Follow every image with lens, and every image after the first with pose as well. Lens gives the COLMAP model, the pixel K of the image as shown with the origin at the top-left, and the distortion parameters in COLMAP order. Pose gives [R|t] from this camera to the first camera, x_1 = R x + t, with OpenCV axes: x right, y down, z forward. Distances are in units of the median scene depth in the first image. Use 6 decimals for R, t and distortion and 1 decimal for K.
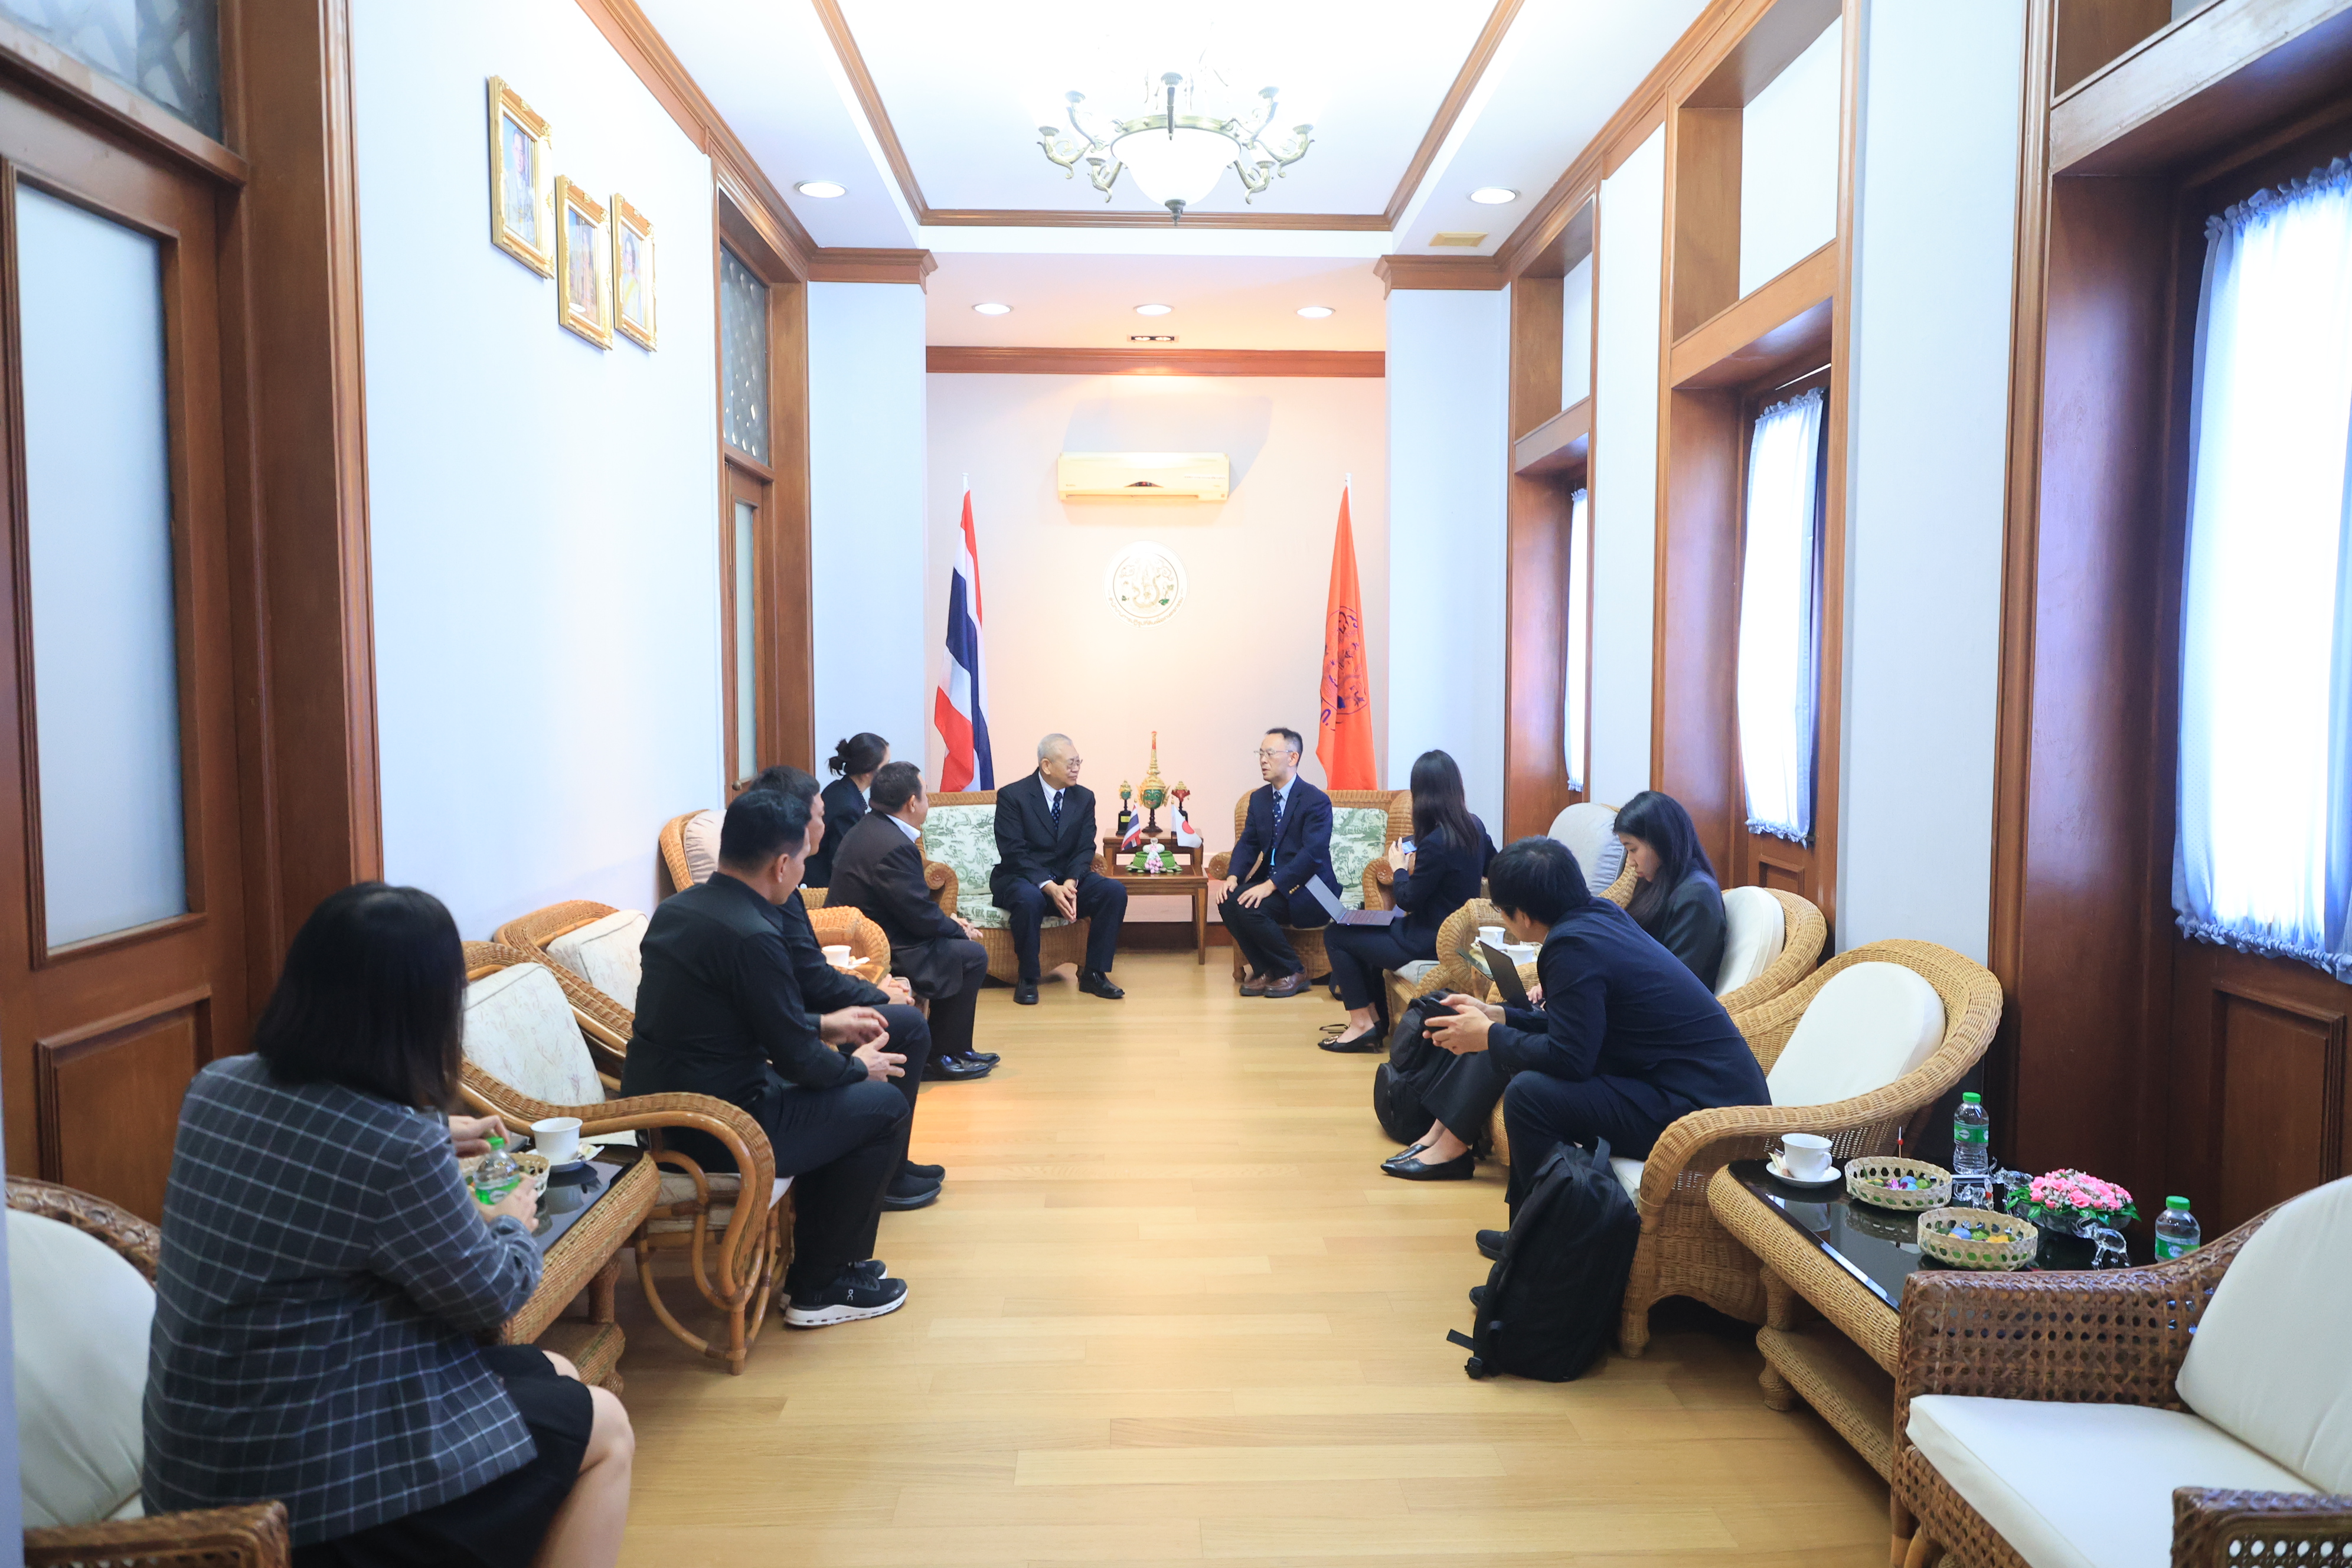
lens RADIAL K [[1585.9, 0, 1176.0], [0, 1585.9, 784.0], [0, 0, 1]] dist [0.015714, 0.000072]
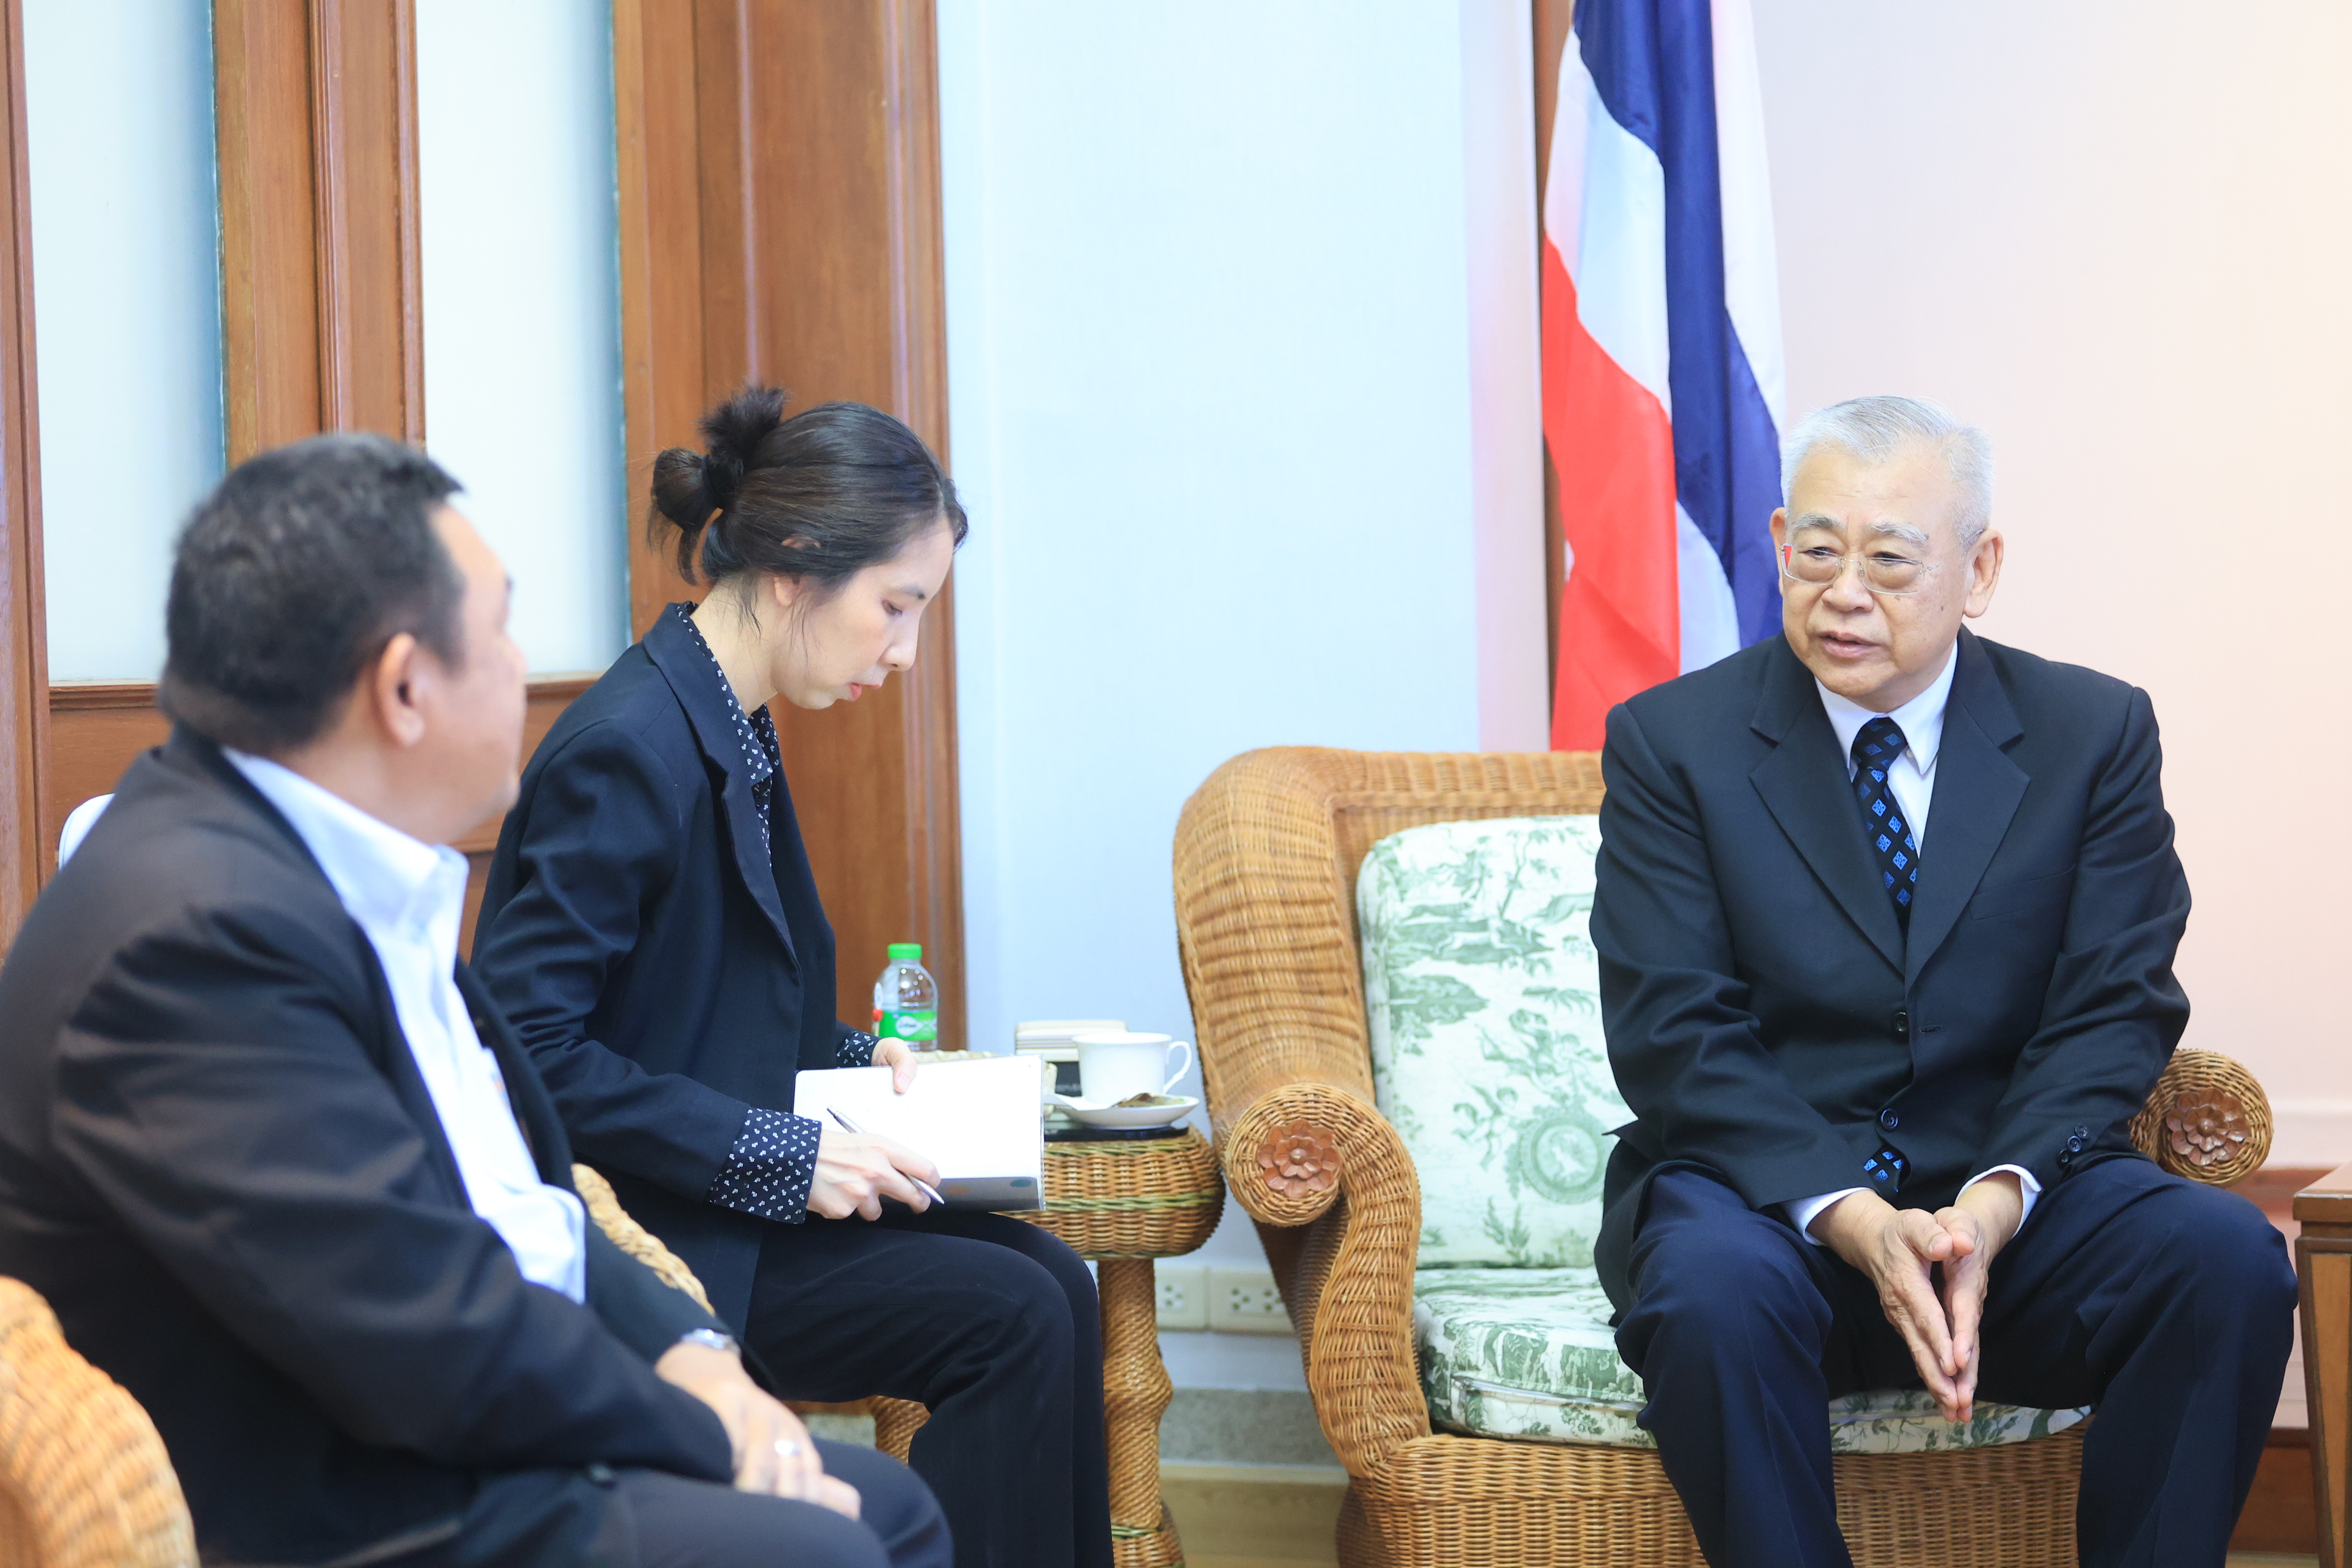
lens RADIAL K [[5335.6, 0, 1176.0], [0, 5335.6, 784.0], [0, 0, 1]] dist [0.012003, 0.148115]
pose [[0.910881, -0.011496, -0.412509, 0.095959], [0.000011, 0.999613, -0.027834, 0.029952], [0.412669, 0.025349, 0.910528, 0.392910]]
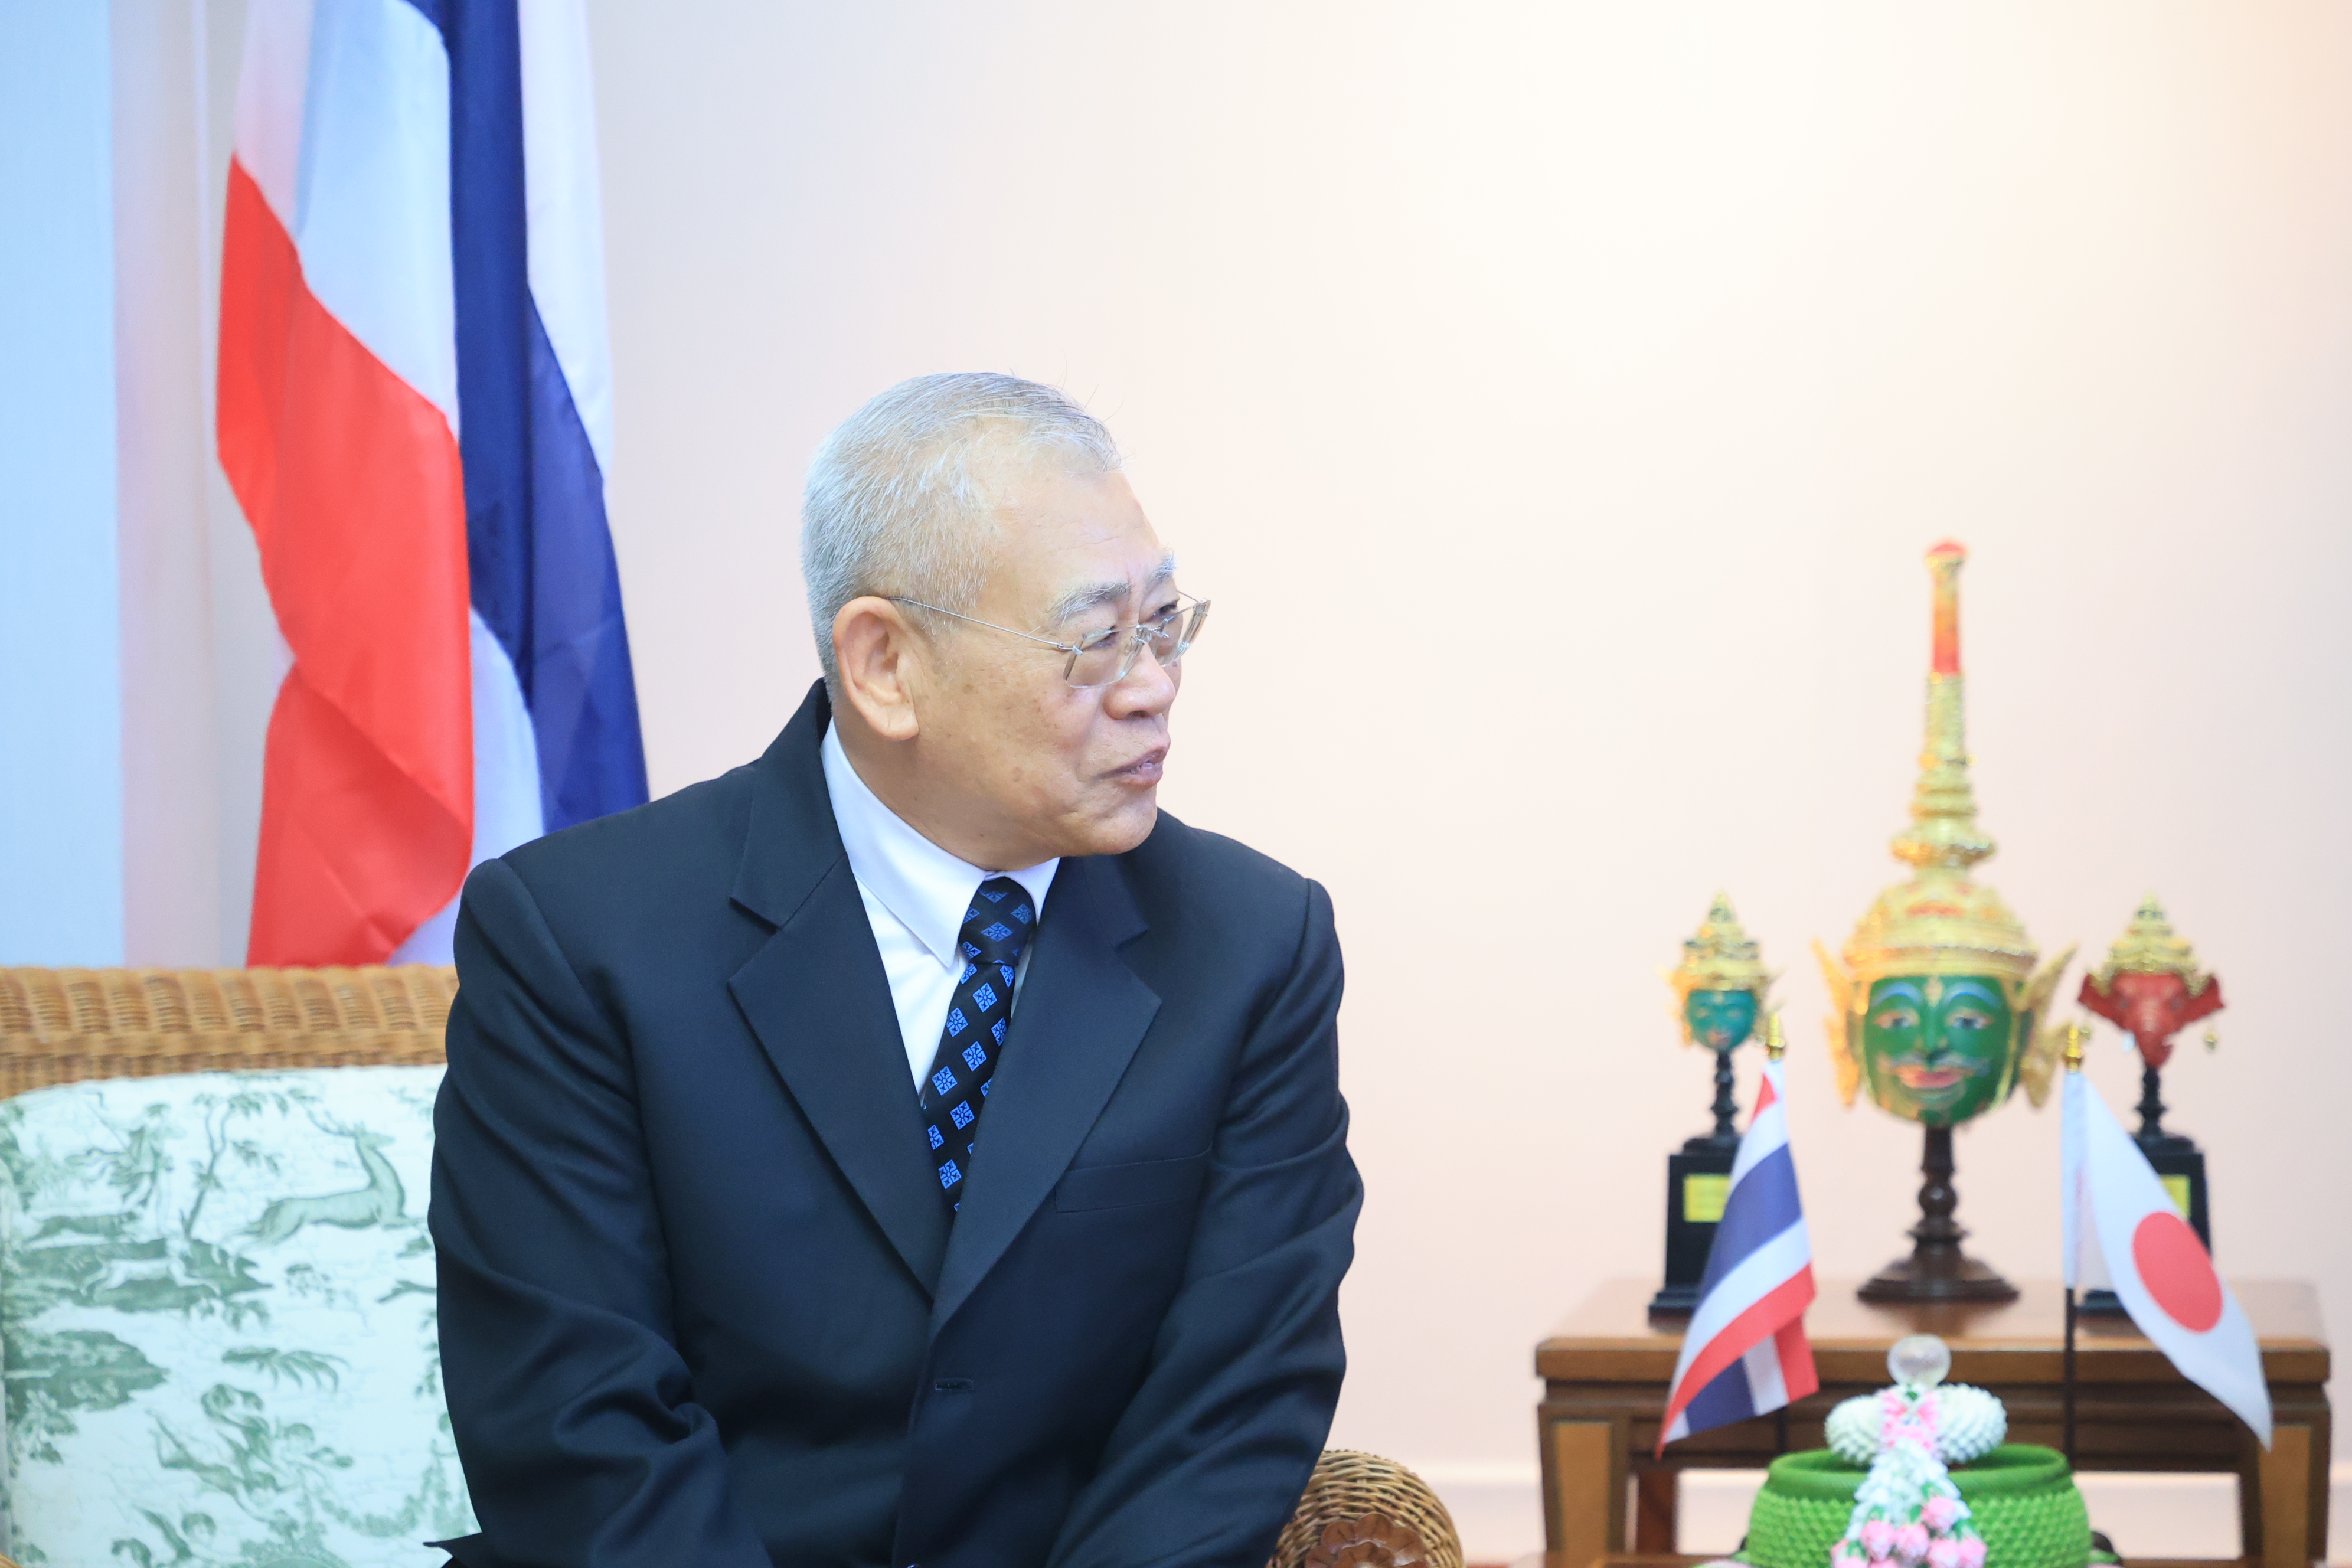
lens RADIAL K [[6685.6, 0, 1176.0], [0, 6685.6, 784.0], [0, 0, 1]] dist [0.257747, -2.535568]
pose [[0.986808, -0.010428, -0.161558, 0.015258], [0.001022, 0.998305, -0.058193, 0.023276], [0.161891, 0.057260, 0.985146, 0.518280]]
